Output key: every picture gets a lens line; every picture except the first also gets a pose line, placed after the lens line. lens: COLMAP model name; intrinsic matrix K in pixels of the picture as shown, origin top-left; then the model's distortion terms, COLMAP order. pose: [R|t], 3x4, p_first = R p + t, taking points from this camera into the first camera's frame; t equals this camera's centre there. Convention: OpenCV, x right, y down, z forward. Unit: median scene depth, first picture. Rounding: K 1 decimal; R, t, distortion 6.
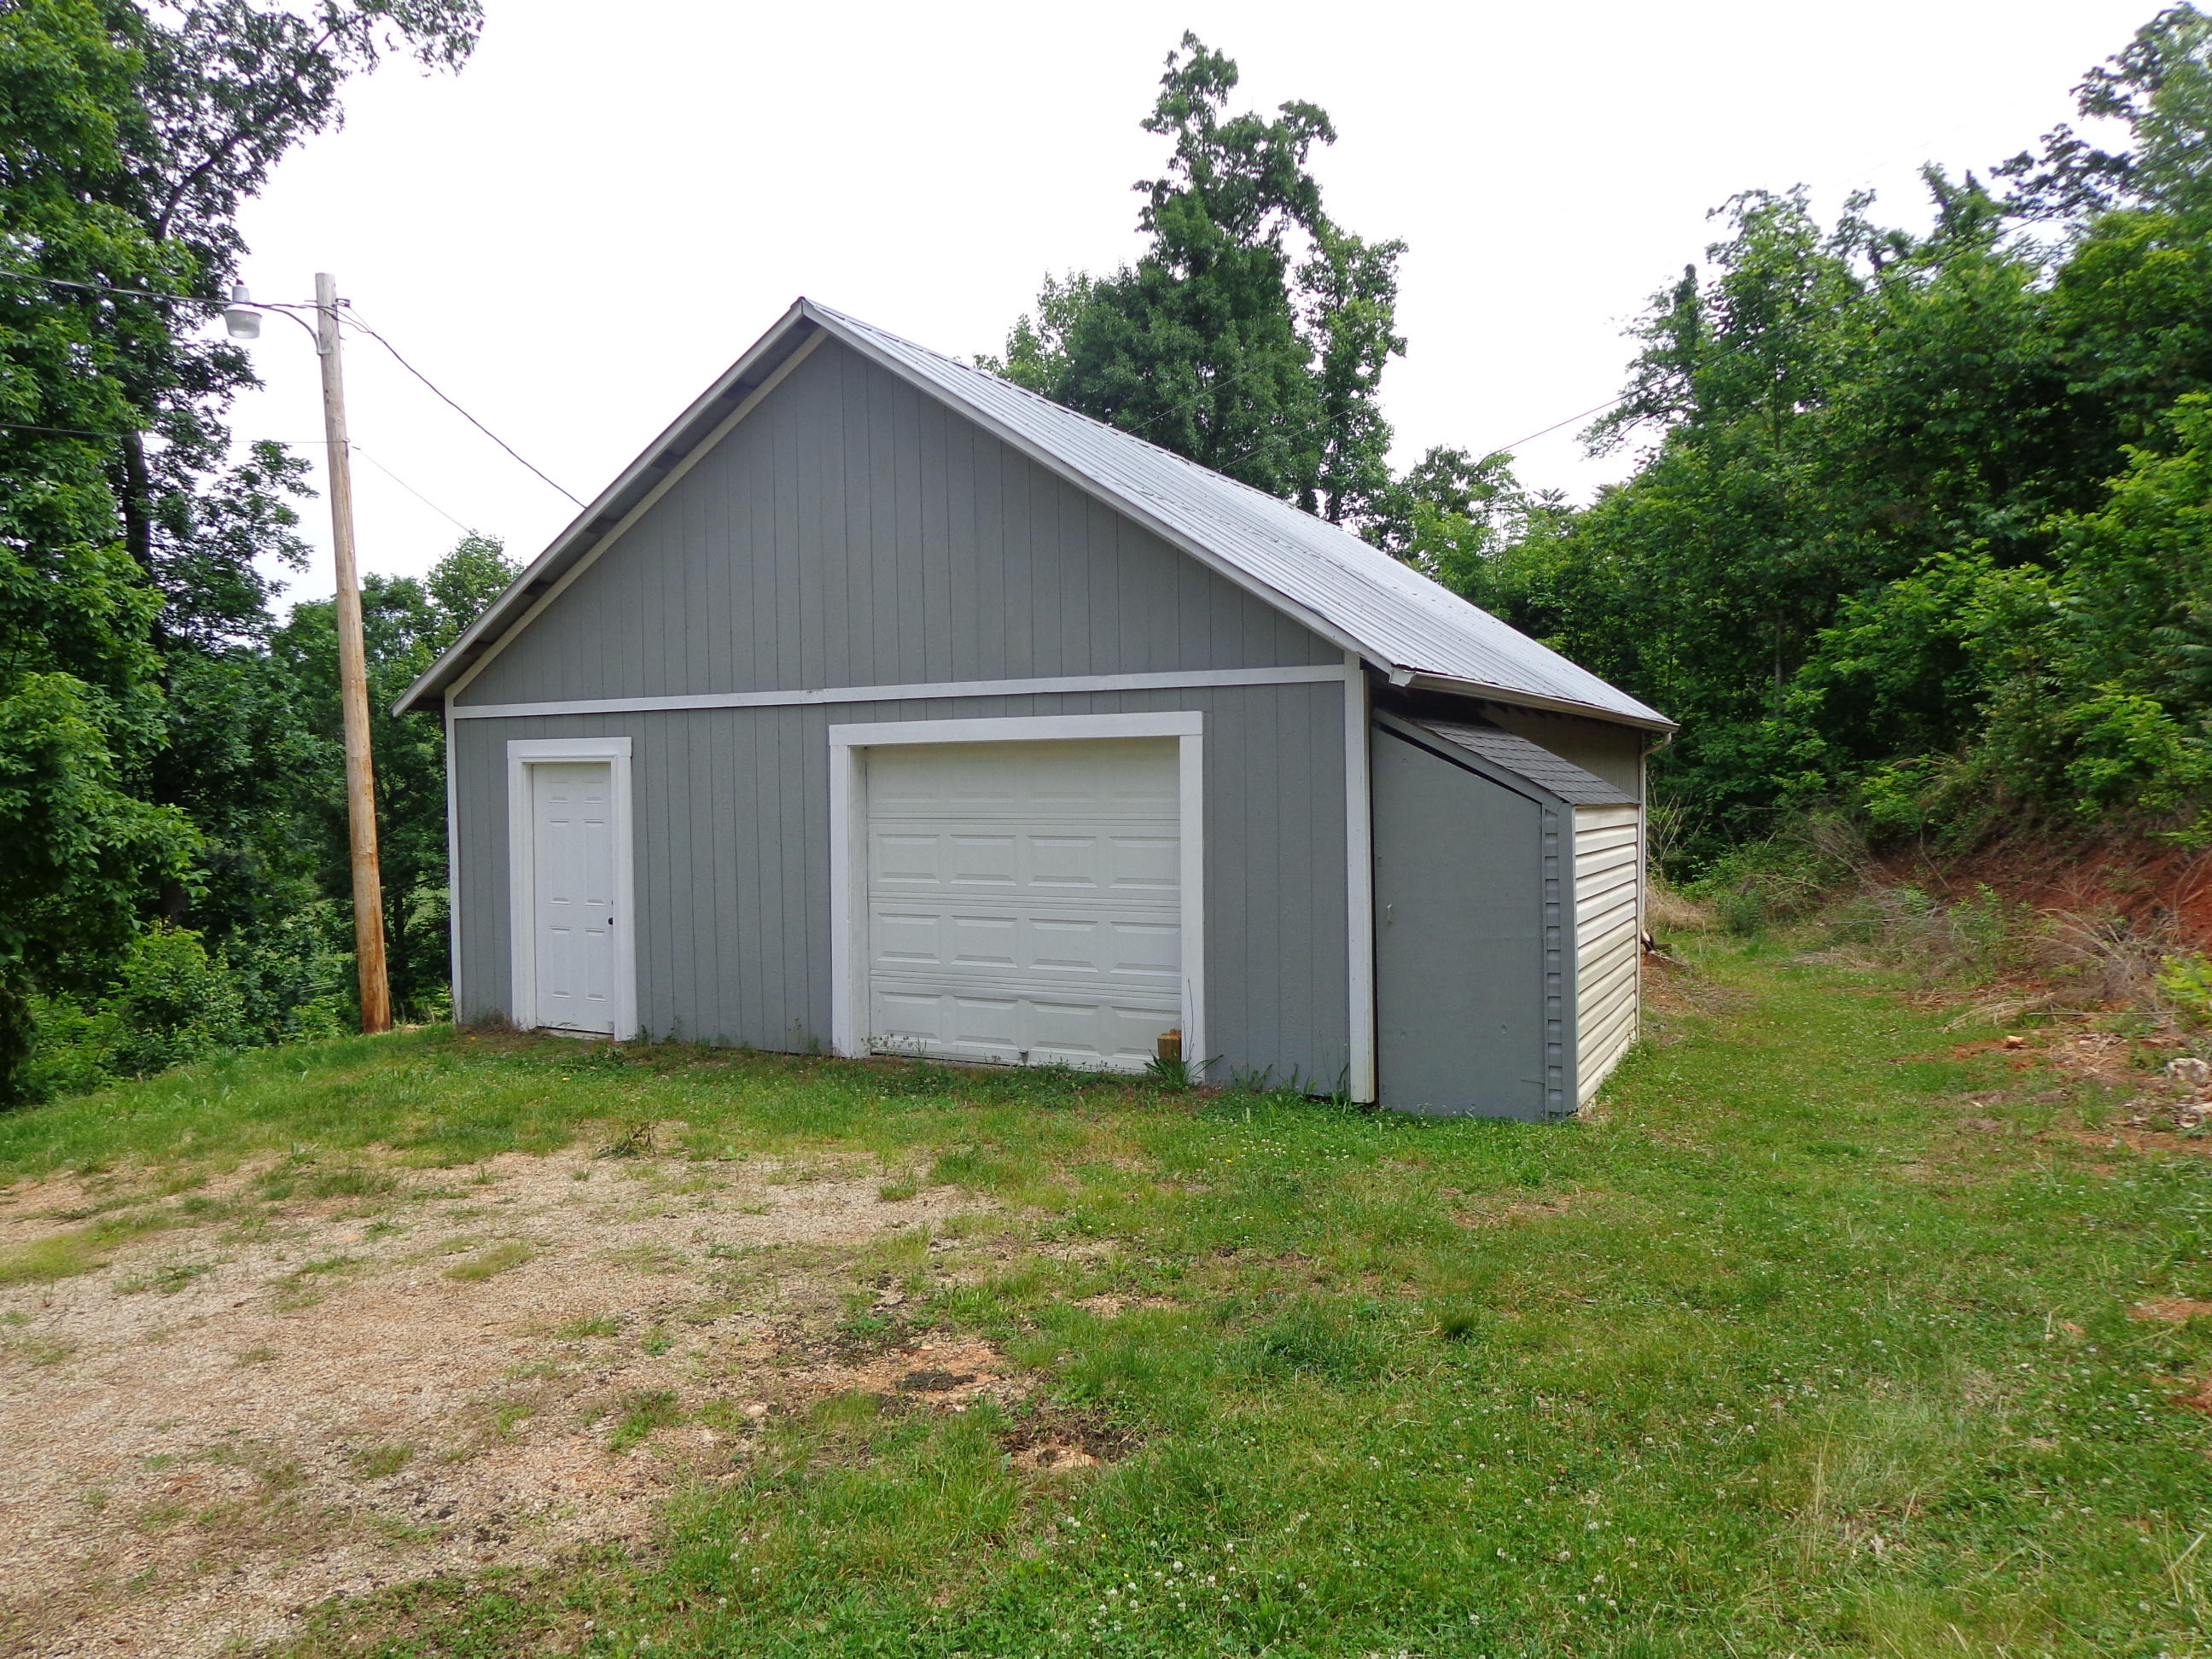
lens RADIAL K [[1570.4, 0, 1106.0], [0, 1570.4, 829.5], [0, 0, 1]] dist [0.005728, 0.009546]
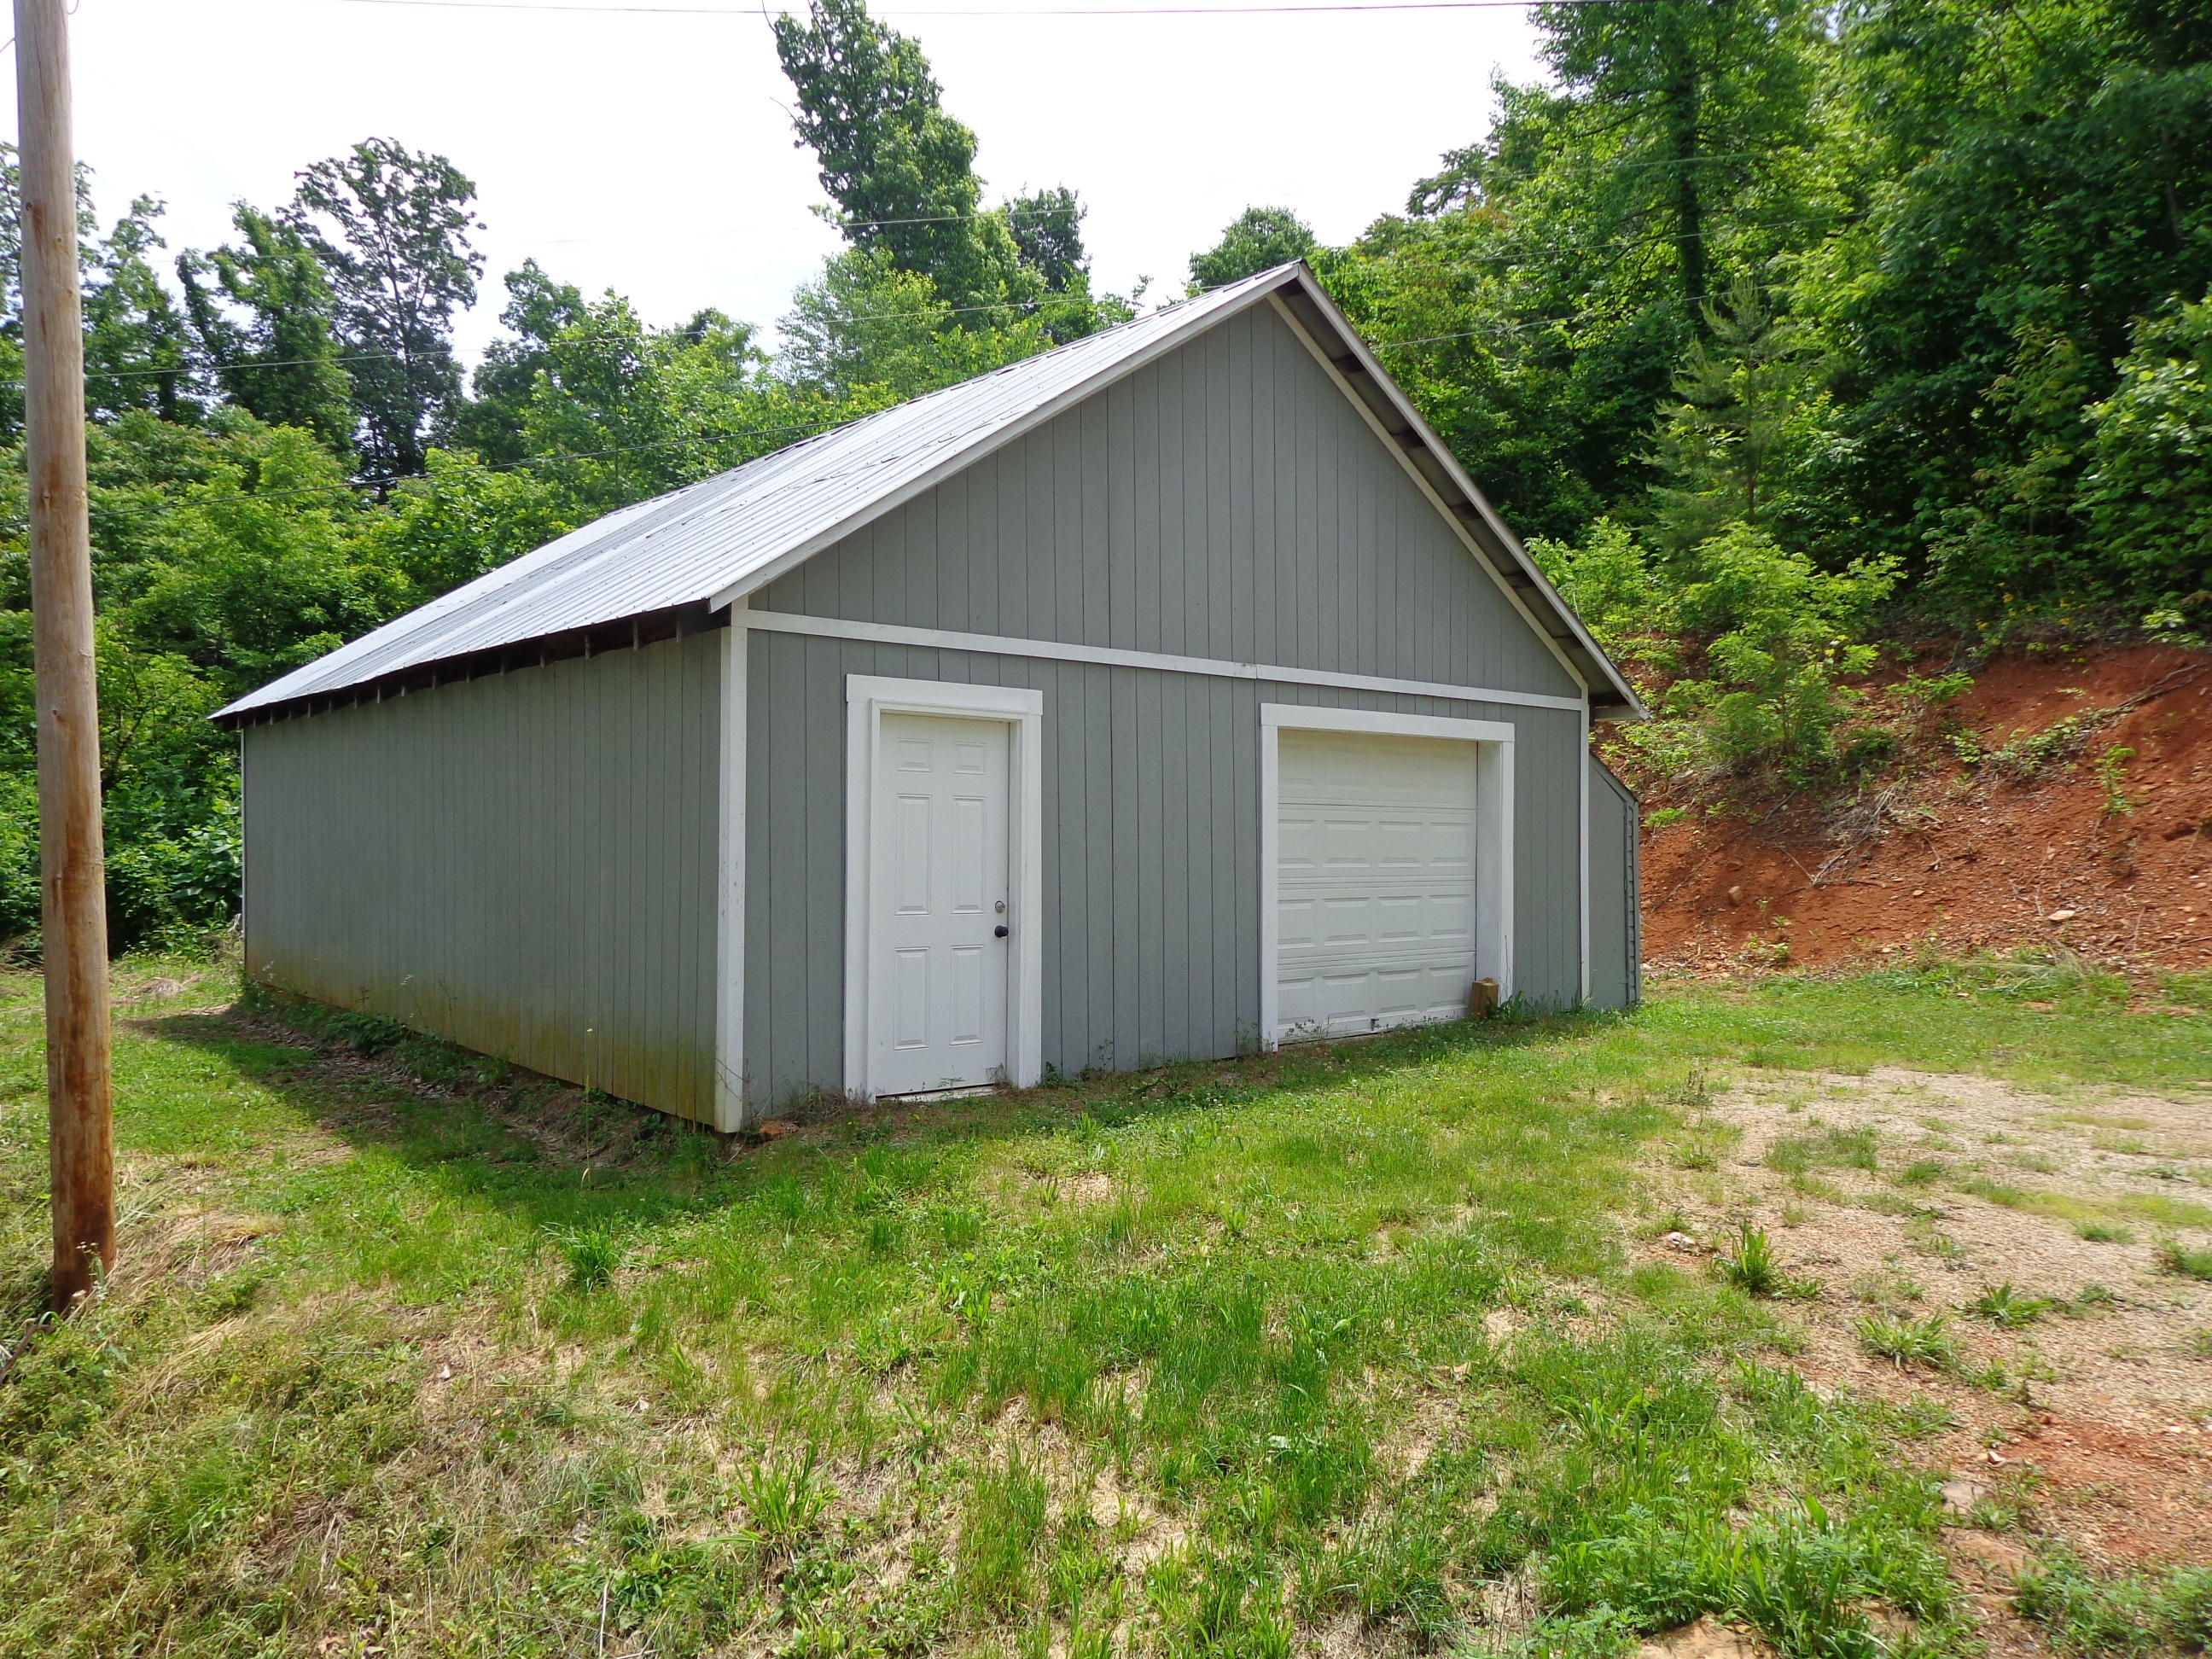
lens RADIAL K [[1570.4, 0, 1106.0], [0, 1570.4, 829.5], [0, 0, 1]] dist [0.005728, 0.009546]
pose [[0.373368, 0.013791, 0.927581, -0.491793], [0.017252, 0.999613, -0.021806, 0.013106], [-0.927523, 0.024145, 0.372986, 0.330376]]
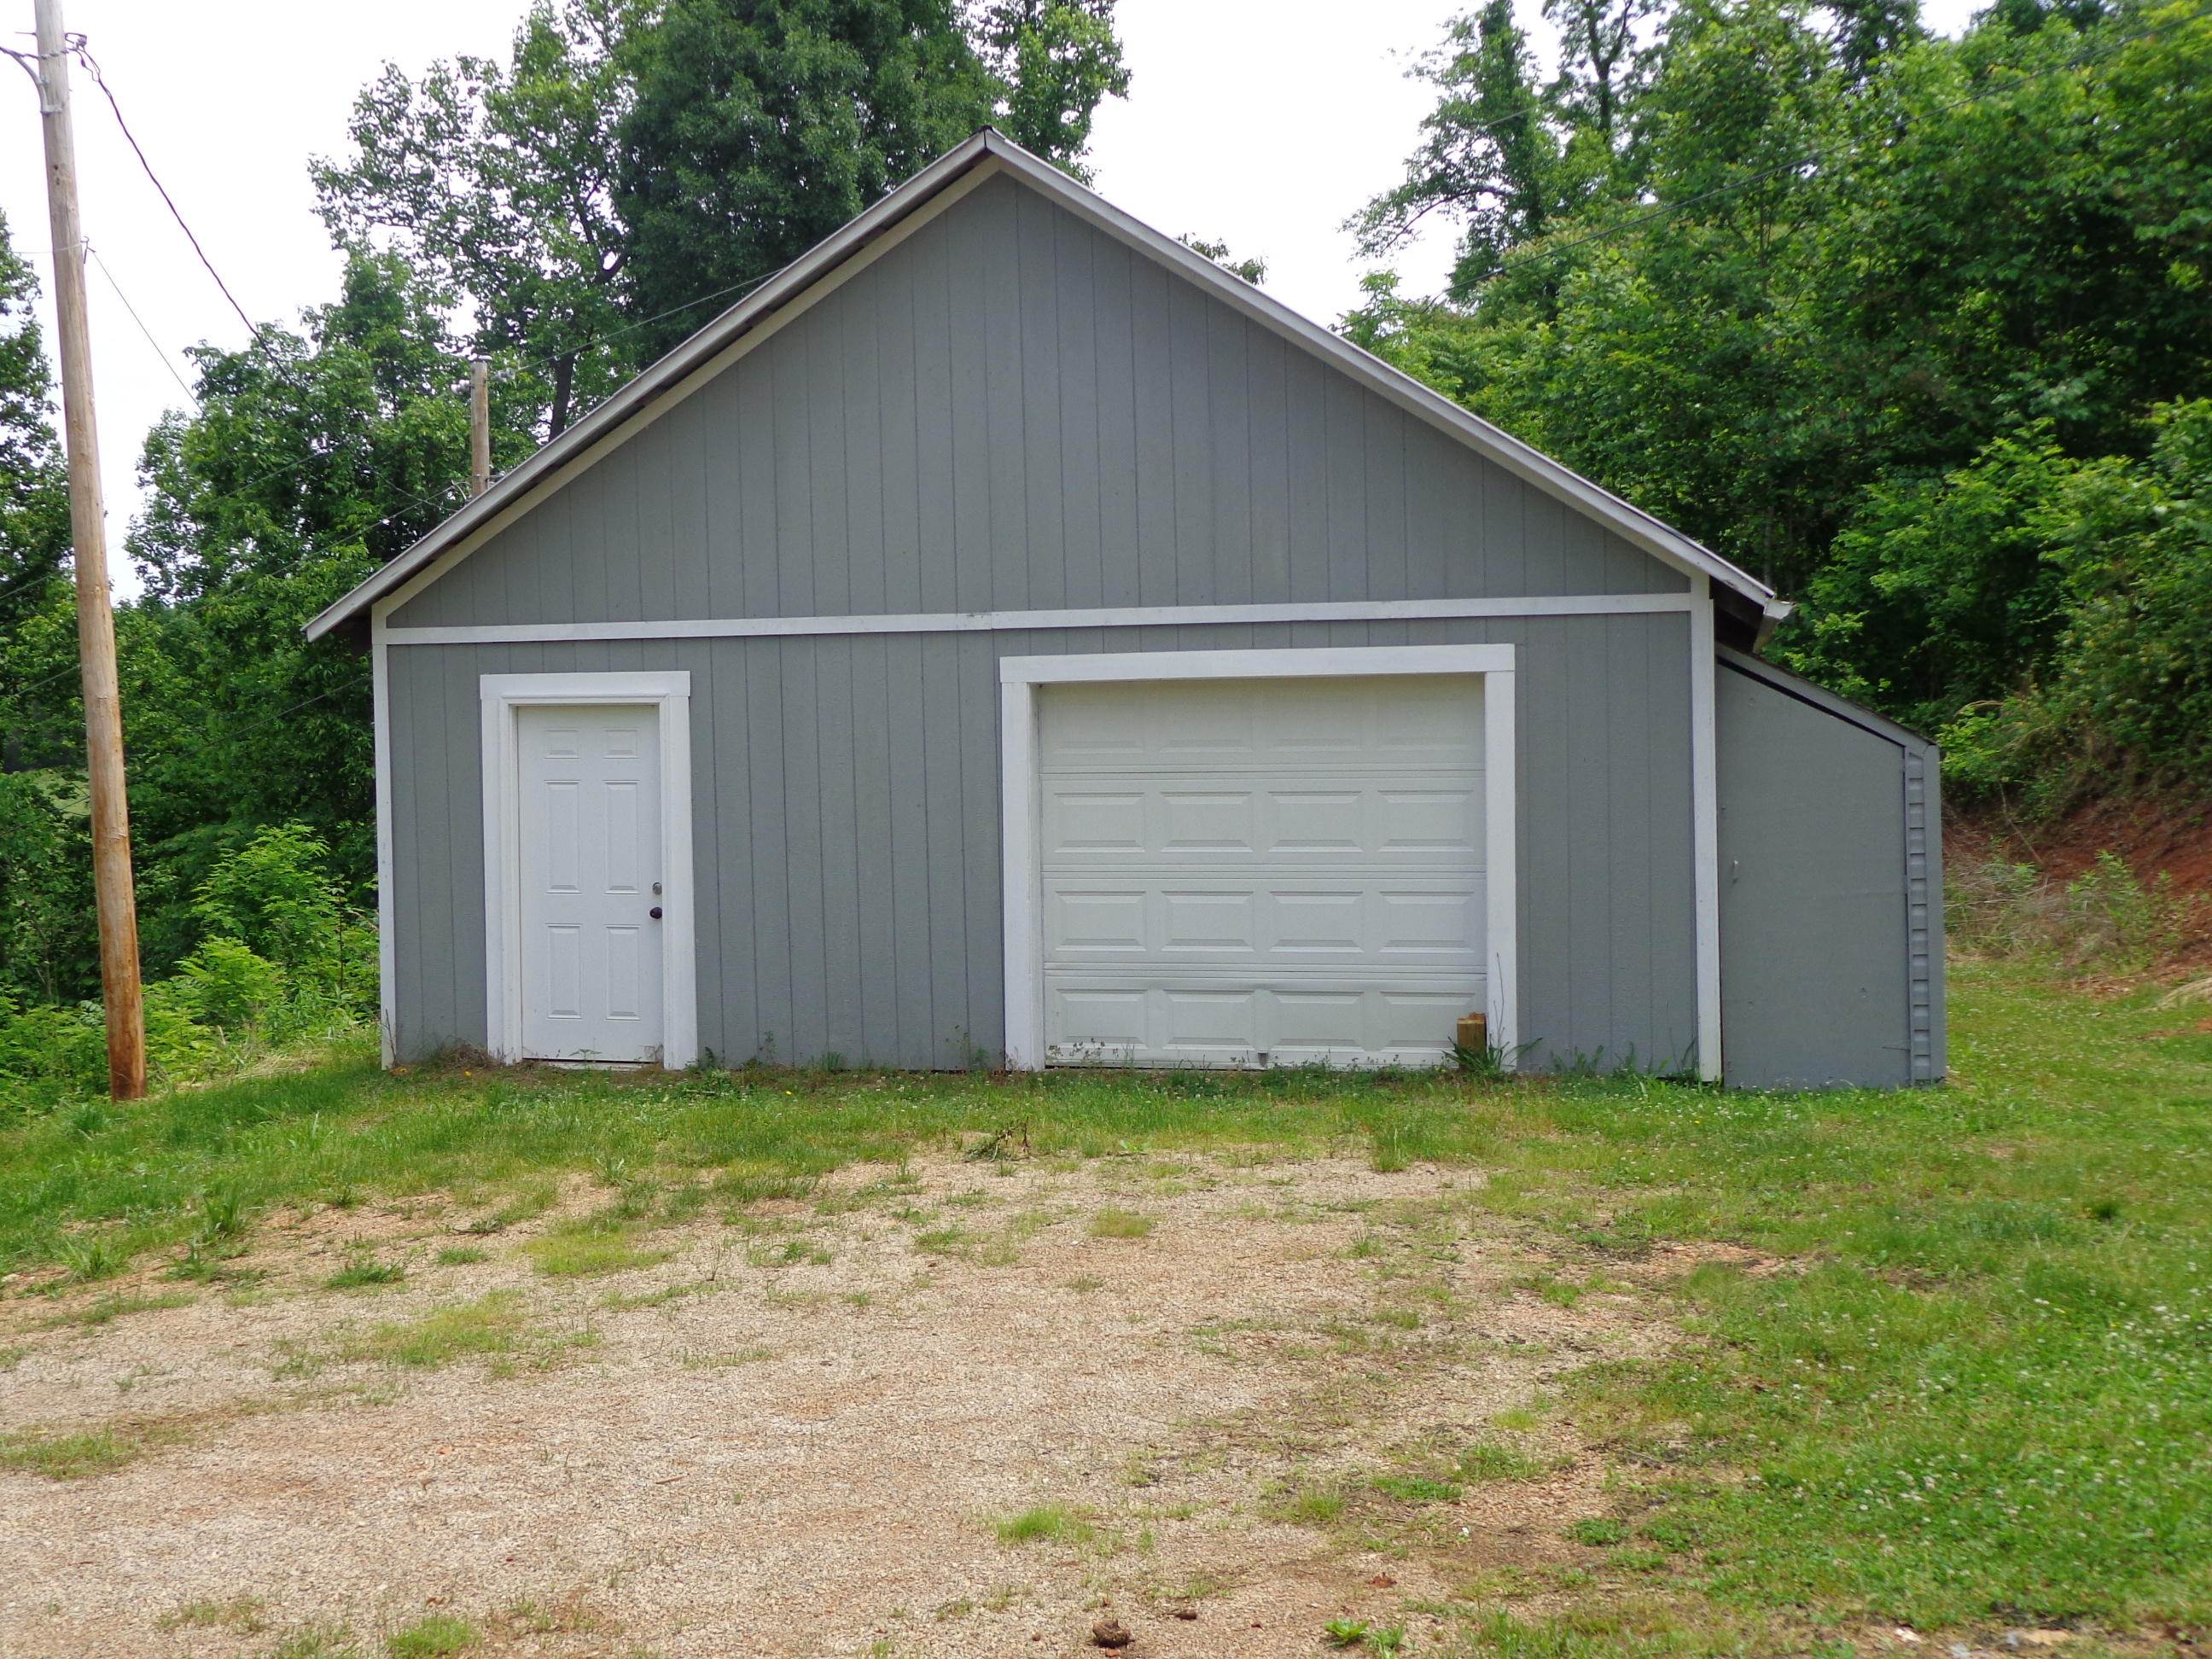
lens RADIAL K [[2591.4, 0, 1106.0], [0, 2591.4, 829.5], [0, 0, 1]] dist [0.010091, 0.032577]
pose [[0.969651, -0.014206, 0.244080, -0.201385], [0.013718, 0.999899, 0.003701, 0.007685], [-0.244108, -0.000241, 0.969748, -0.132654]]
